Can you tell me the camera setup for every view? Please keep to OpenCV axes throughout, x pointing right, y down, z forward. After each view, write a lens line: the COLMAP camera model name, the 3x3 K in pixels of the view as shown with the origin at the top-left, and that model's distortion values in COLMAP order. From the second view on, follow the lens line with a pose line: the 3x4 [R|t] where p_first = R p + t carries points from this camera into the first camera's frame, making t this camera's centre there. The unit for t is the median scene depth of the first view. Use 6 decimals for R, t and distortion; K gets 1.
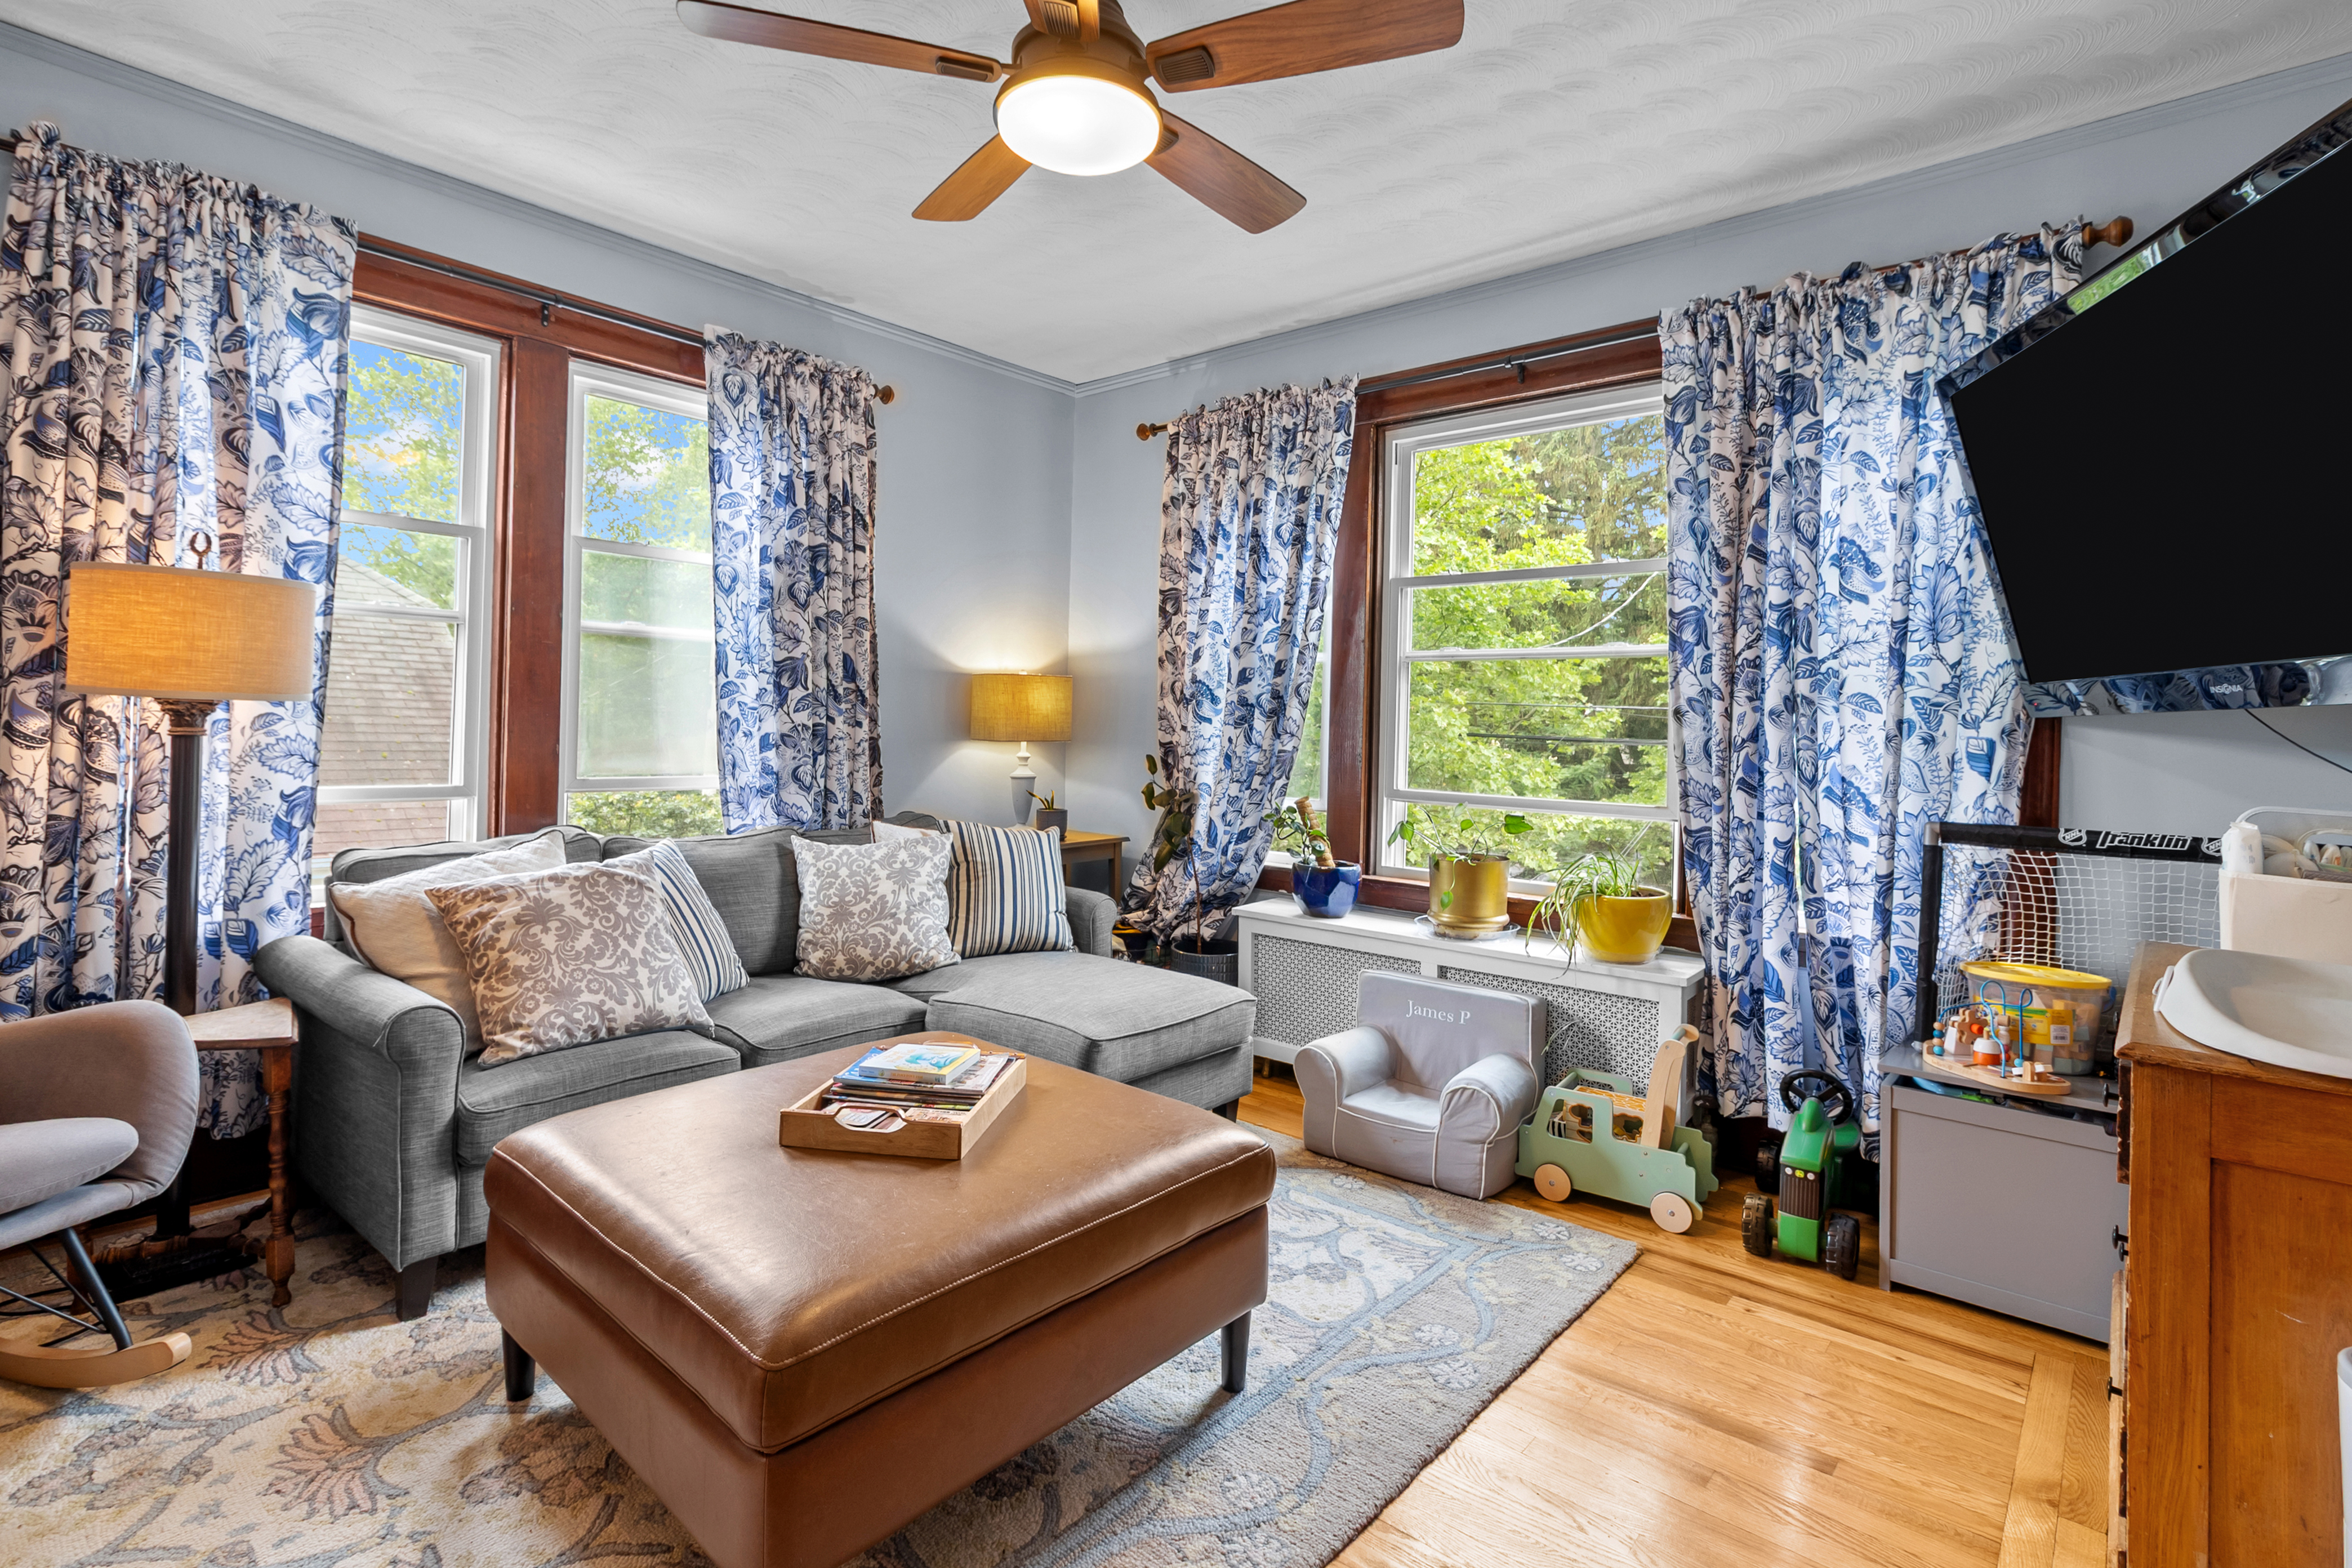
lens RADIAL K [[1072.8, 0, 1207.6], [0, 1072.8, 733.1], [0, 0, 1]] dist [0.009559, -0.000432]
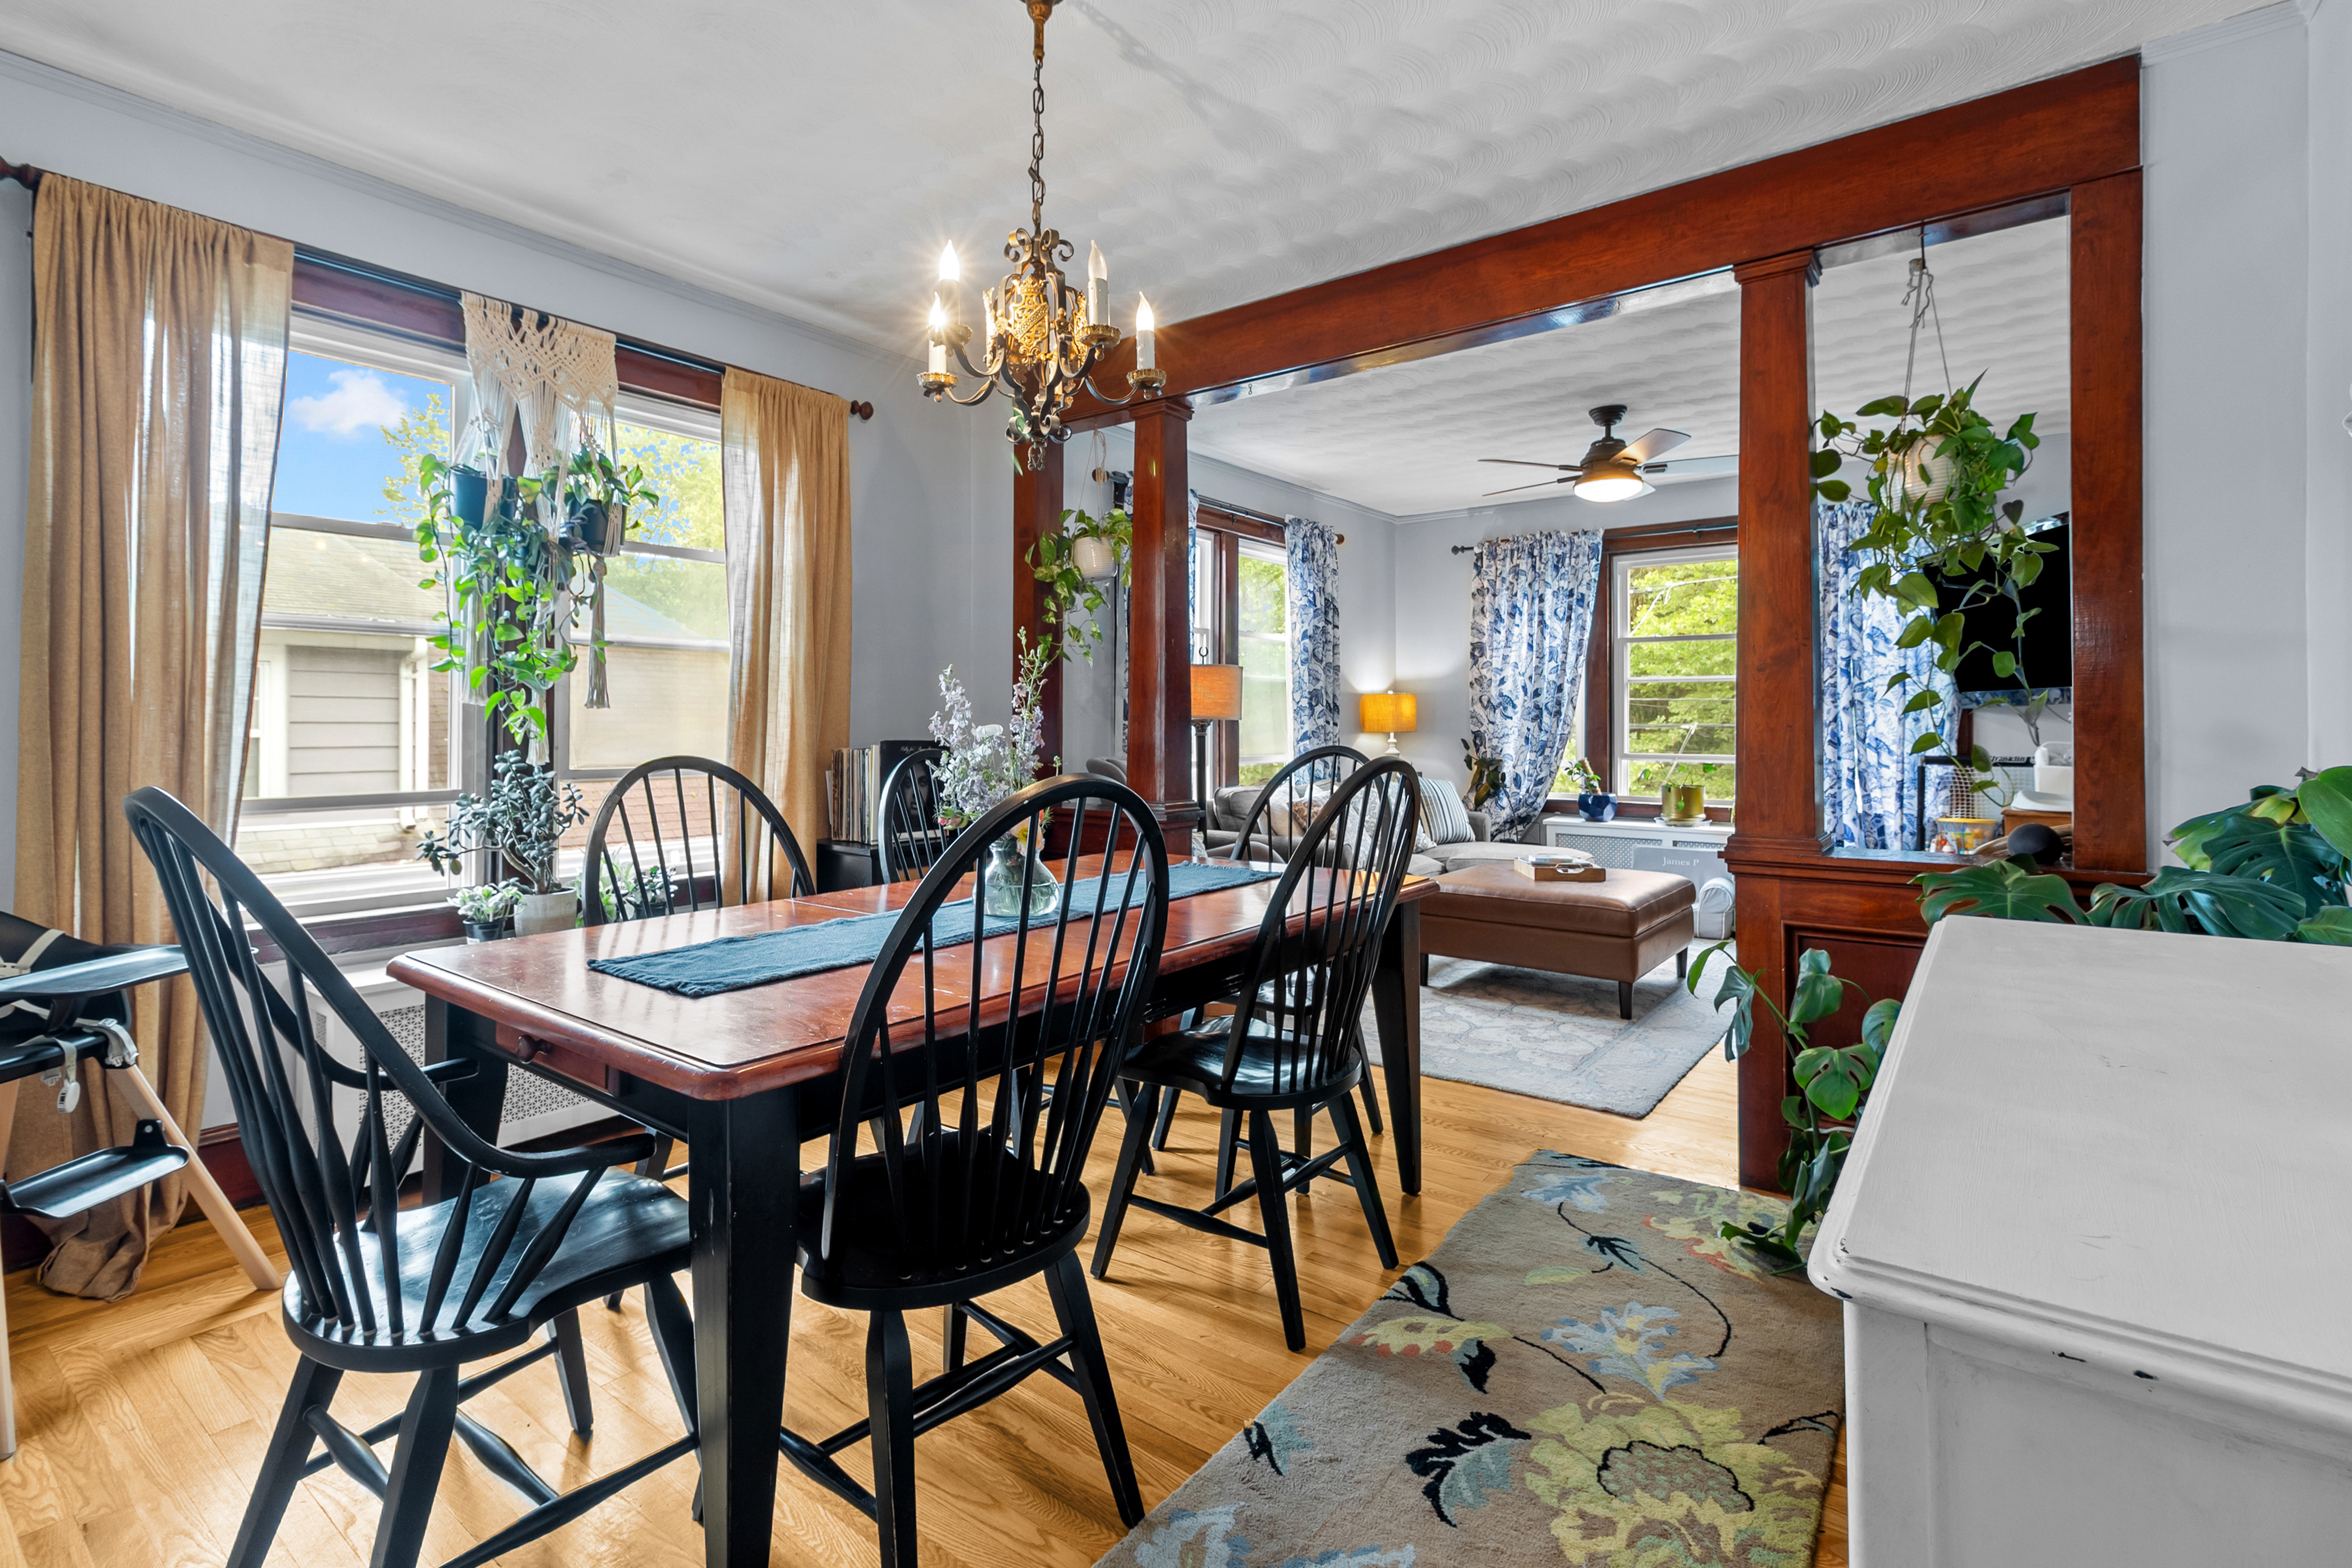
lens RADIAL K [[1072.8, 0, 1224.4], [0, 1072.8, 718.8], [0, 0, 1]] dist [0.009559, -0.000432]
pose [[0.996798, -0.022006, 0.076869, -0.679599], [0.022789, 0.999697, -0.009319, -0.005149], [-0.076641, 0.011041, 0.996998, -0.811956]]
